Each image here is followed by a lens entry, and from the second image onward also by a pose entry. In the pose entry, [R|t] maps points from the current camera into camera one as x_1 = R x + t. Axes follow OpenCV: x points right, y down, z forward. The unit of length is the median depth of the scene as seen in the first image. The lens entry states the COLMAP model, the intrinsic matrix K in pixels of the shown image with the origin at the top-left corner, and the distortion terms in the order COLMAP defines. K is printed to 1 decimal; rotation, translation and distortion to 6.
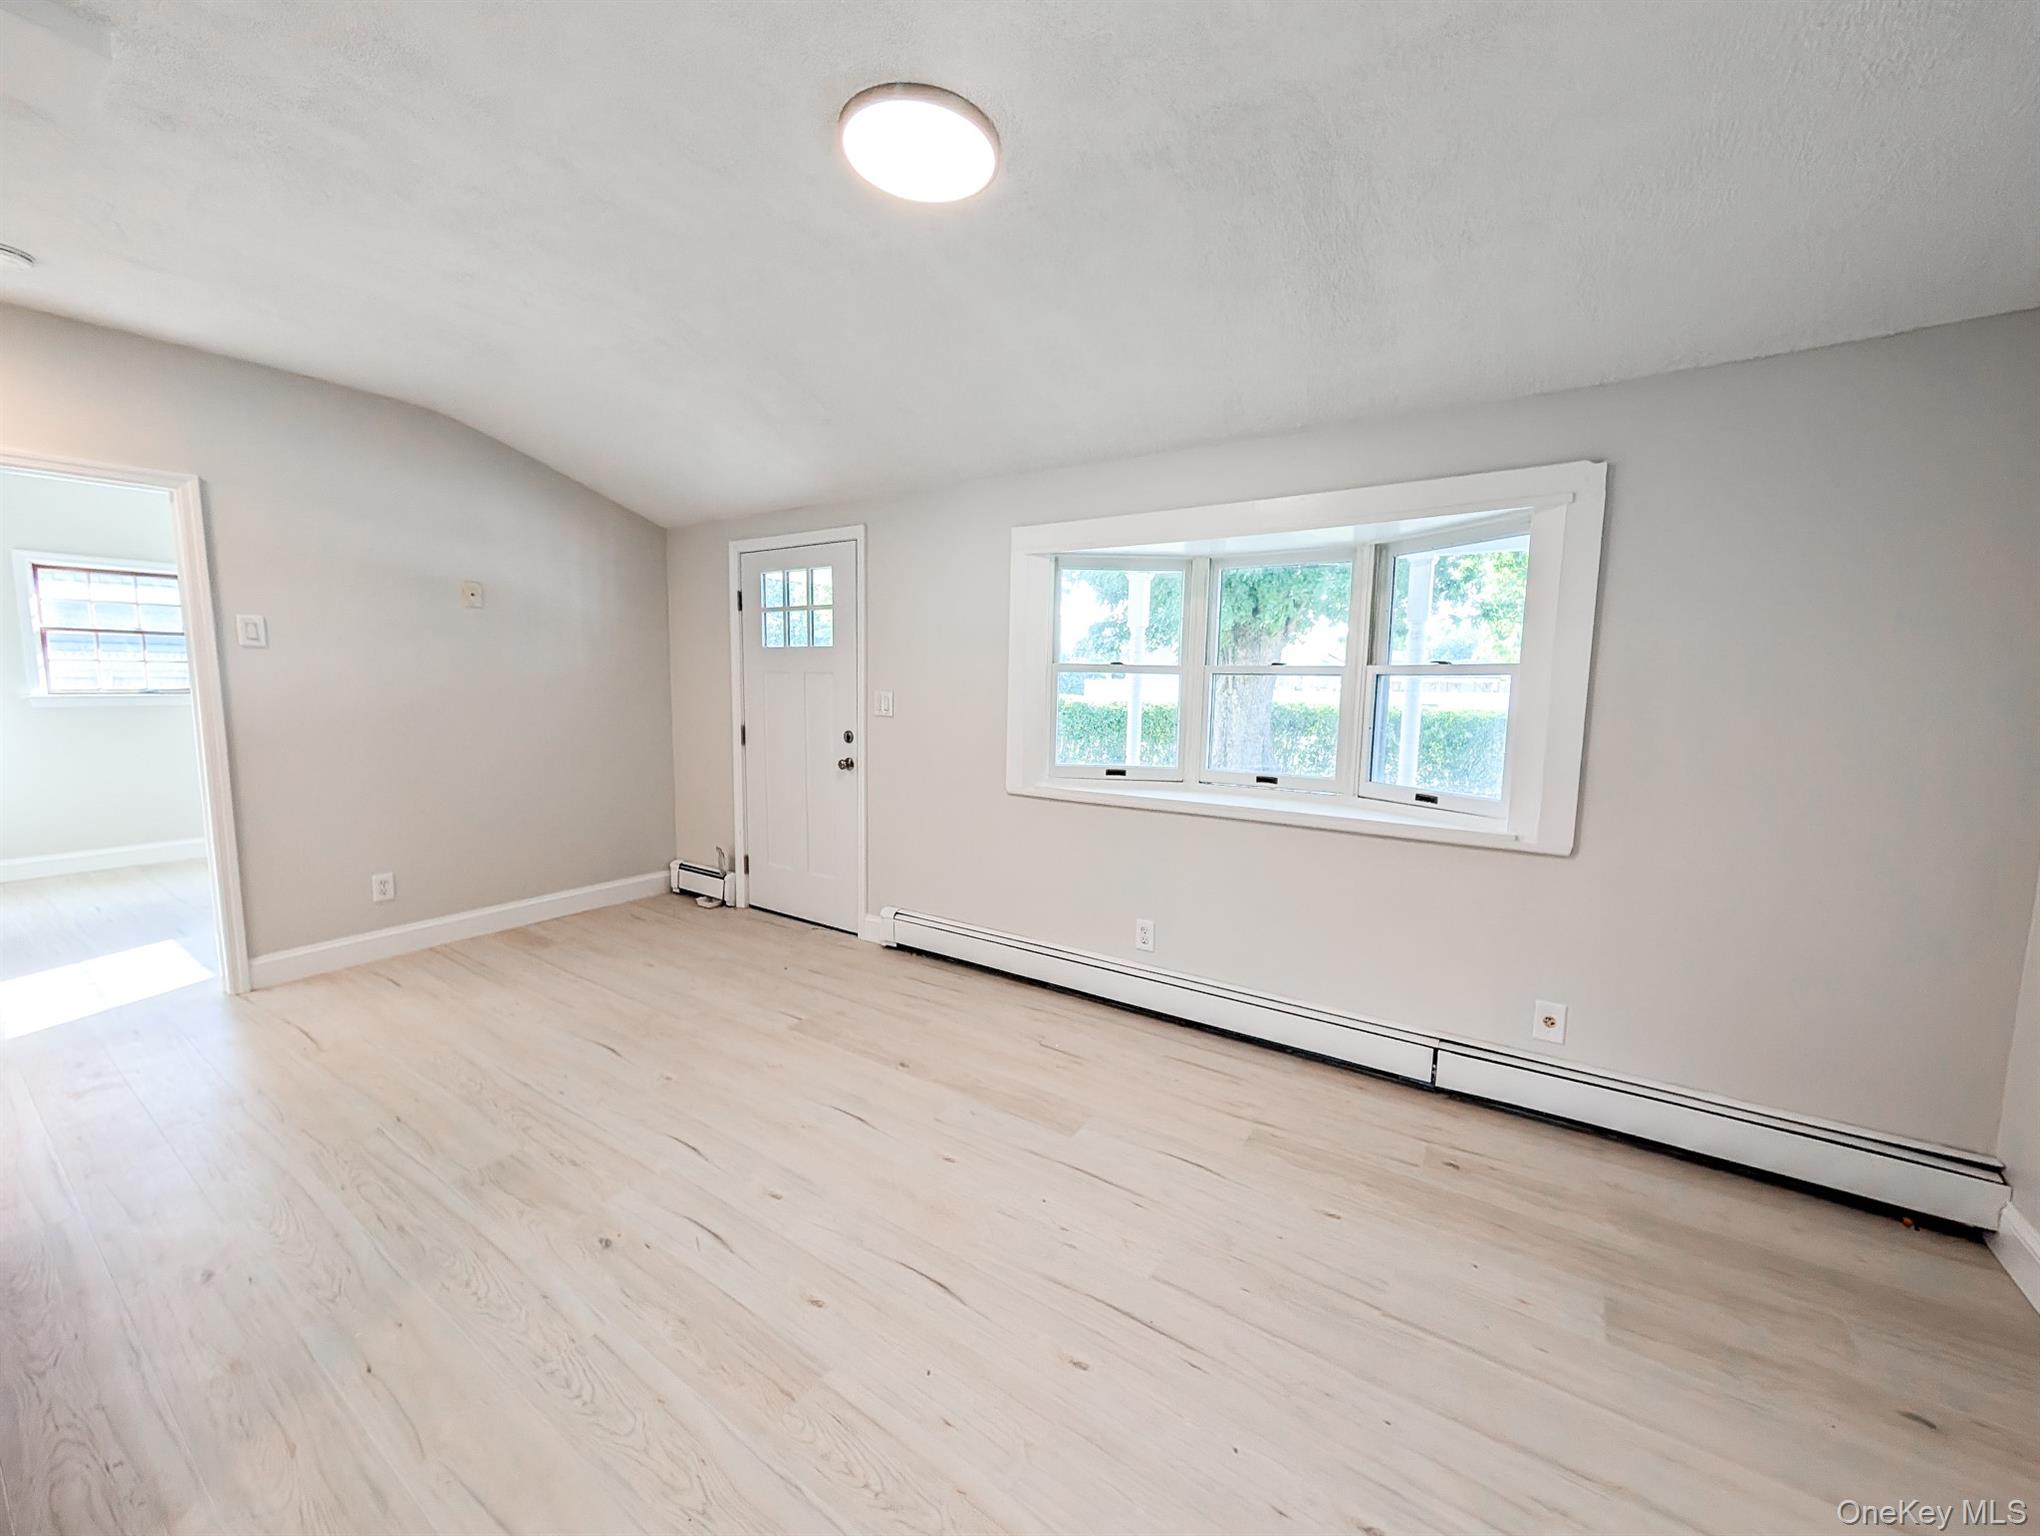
lens RADIAL K [[802.0, 0, 1020.0], [0, 802.0, 768.0], [0, 0, 1]] dist [0.002538, 0.000279]
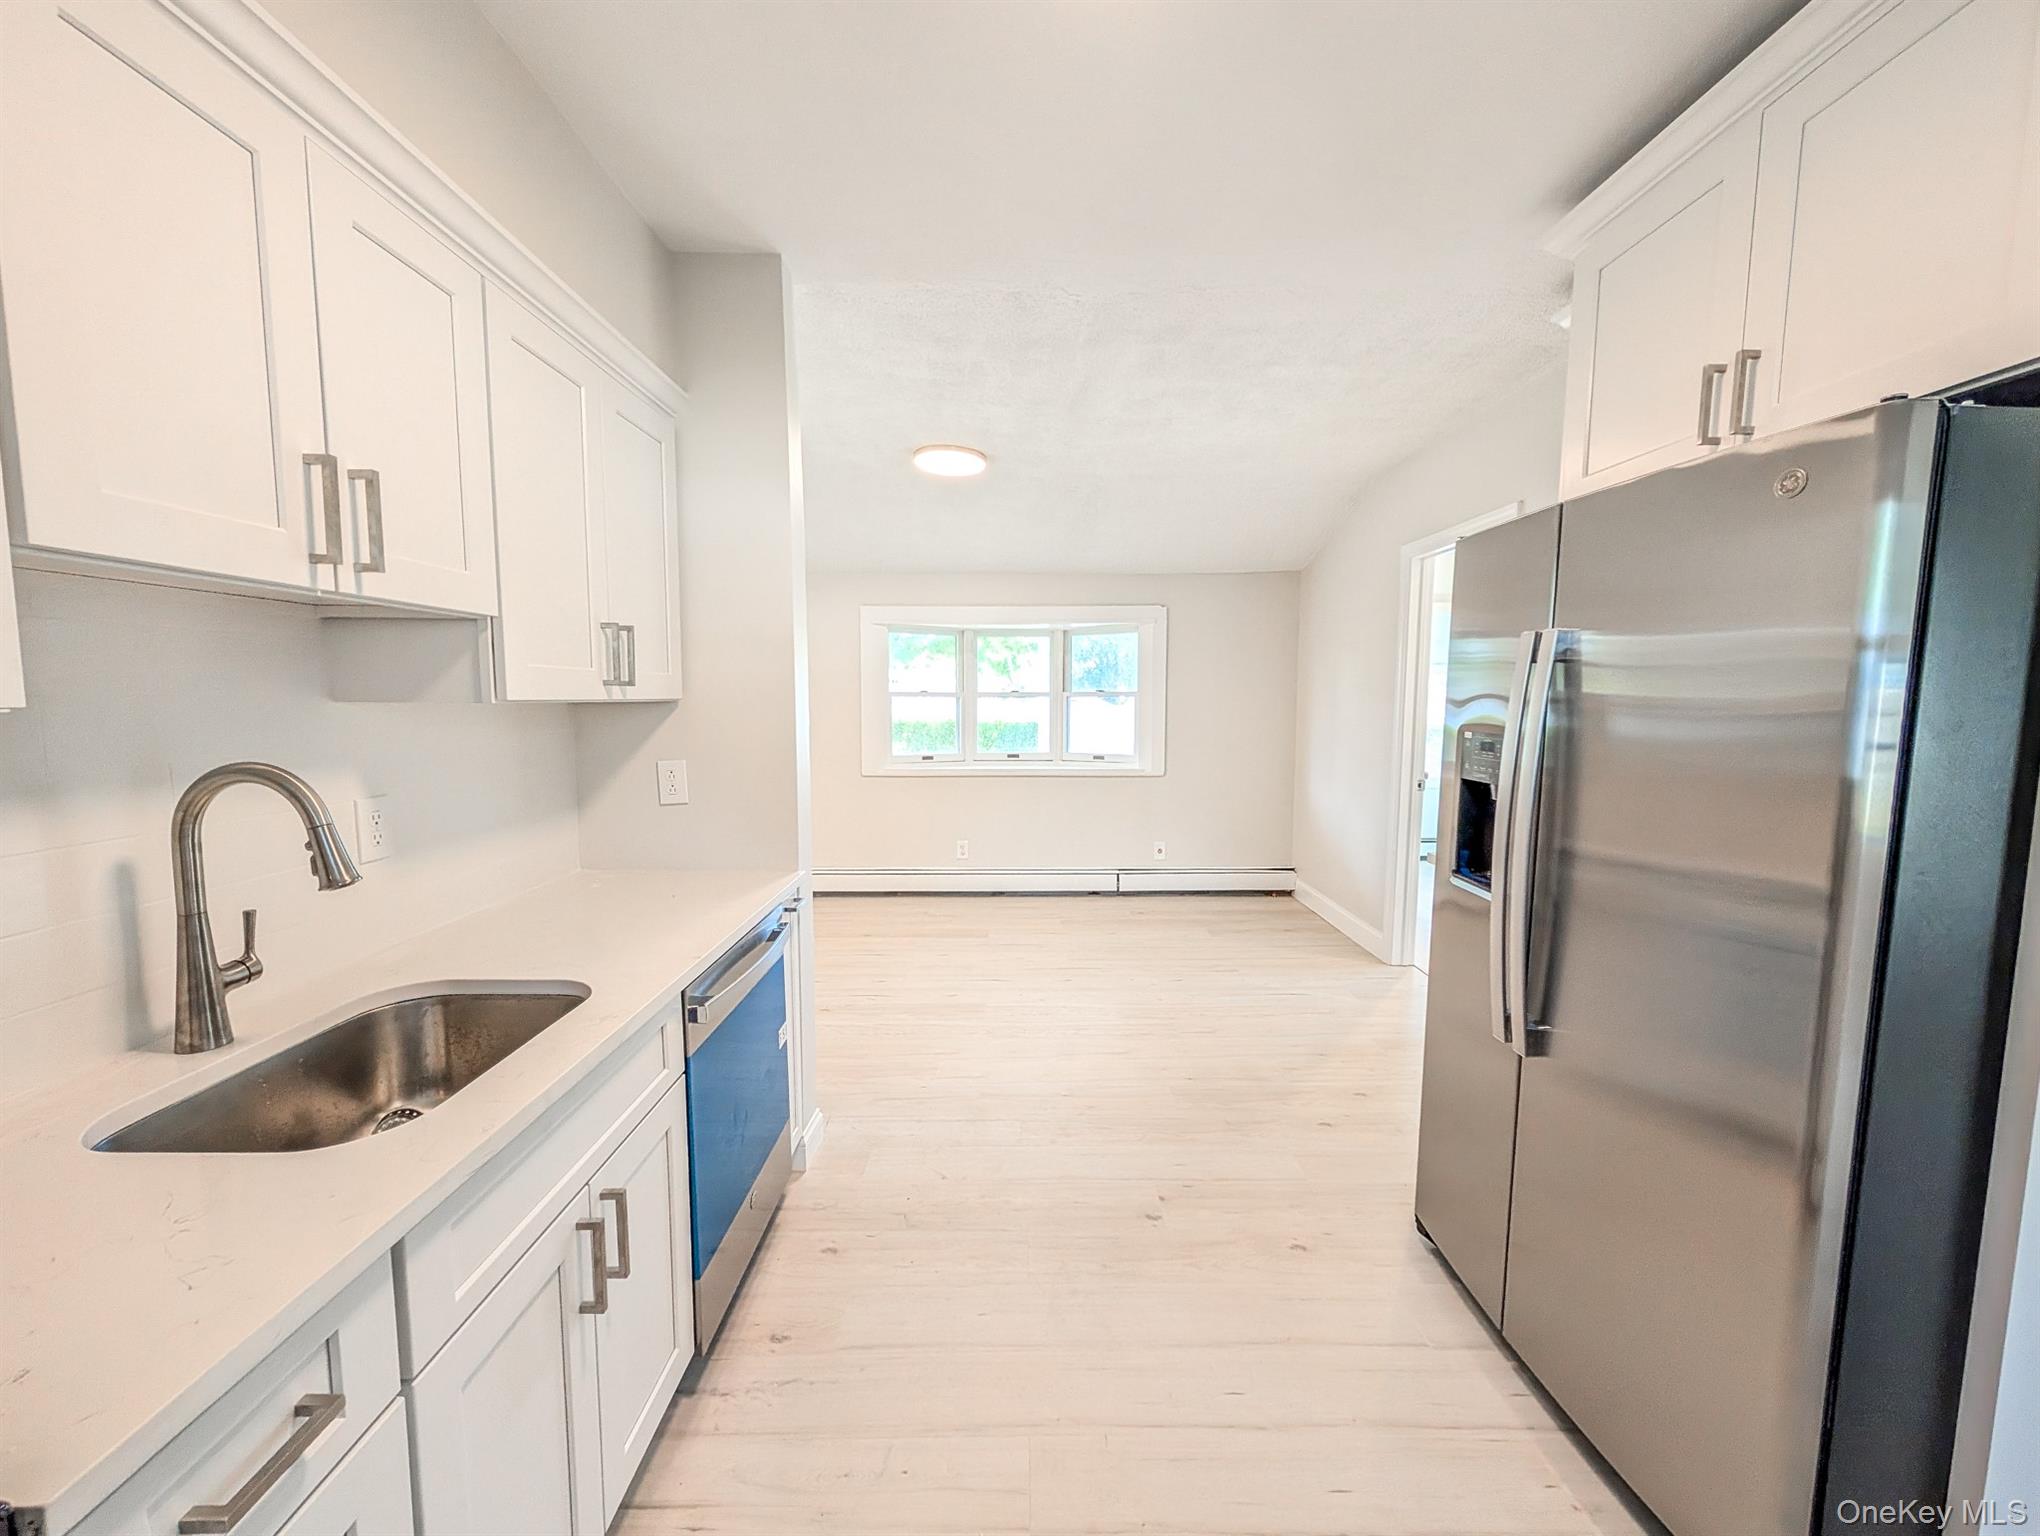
lens RADIAL K [[782.1, 0, 1020.0], [0, 782.1, 768.0], [0, 0, 1]] dist [0.000190, -0.000105]
pose [[0.825430, -0.063235, 0.560951, -0.755563], [0.073780, 0.997267, 0.003854, 0.041211], [-0.559662, 0.038205, 0.827840, -0.516251]]
